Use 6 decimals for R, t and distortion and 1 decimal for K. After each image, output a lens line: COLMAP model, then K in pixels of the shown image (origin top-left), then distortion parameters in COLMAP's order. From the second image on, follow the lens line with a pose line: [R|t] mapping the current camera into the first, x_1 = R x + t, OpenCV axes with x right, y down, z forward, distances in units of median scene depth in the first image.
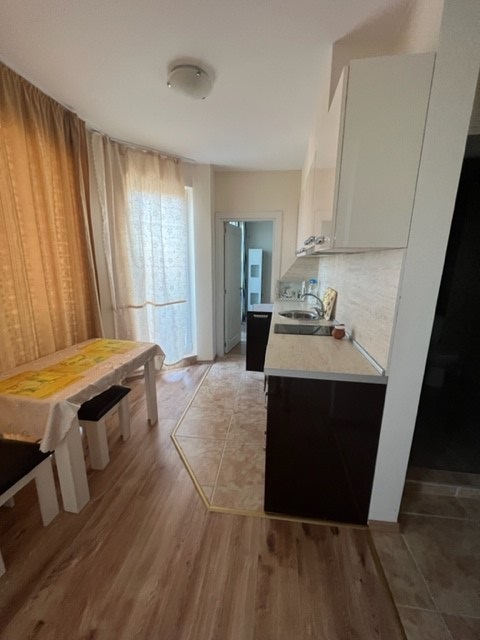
lens RADIAL K [[258.1, 0, 242.2], [0, 258.1, 318.7], [0, 0, 1]] dist [-0.003560, 0.000310]
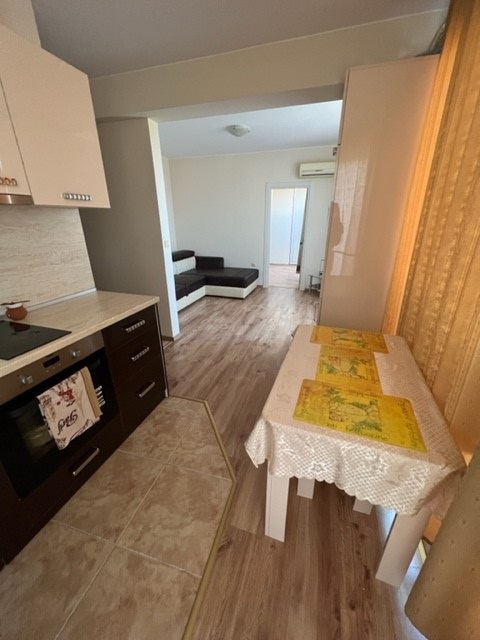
lens RADIAL K [[258.1, 0, 241.5], [0, 258.1, 320.7], [0, 0, 1]] dist [-0.003560, 0.000310]
pose [[-0.984541, -0.073688, 0.158902, -0.385829], [0.027846, 0.829814, 0.557345, -0.310435], [-0.172929, 0.553154, -0.814934, 1.392198]]
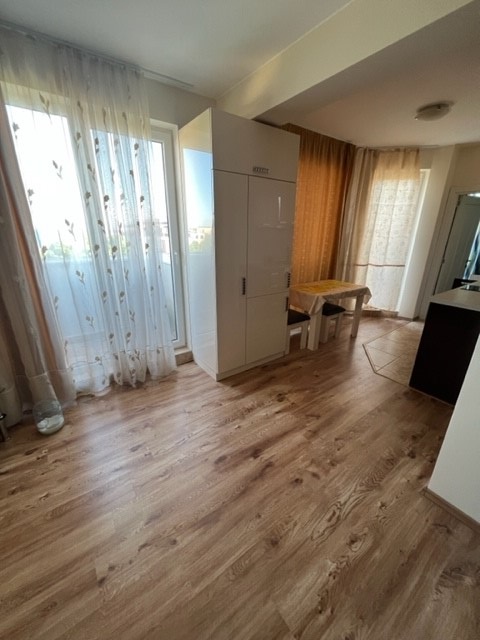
lens RADIAL K [[258.1, 0, 239.4], [0, 258.1, 322.4], [0, 0, 1]] dist [-0.003560, 0.000310]
pose [[0.687467, 0.239134, -0.685714, 0.282766], [-0.157565, 0.970853, 0.180605, 0.156497], [0.708916, -0.016115, 0.705109, -0.726276]]
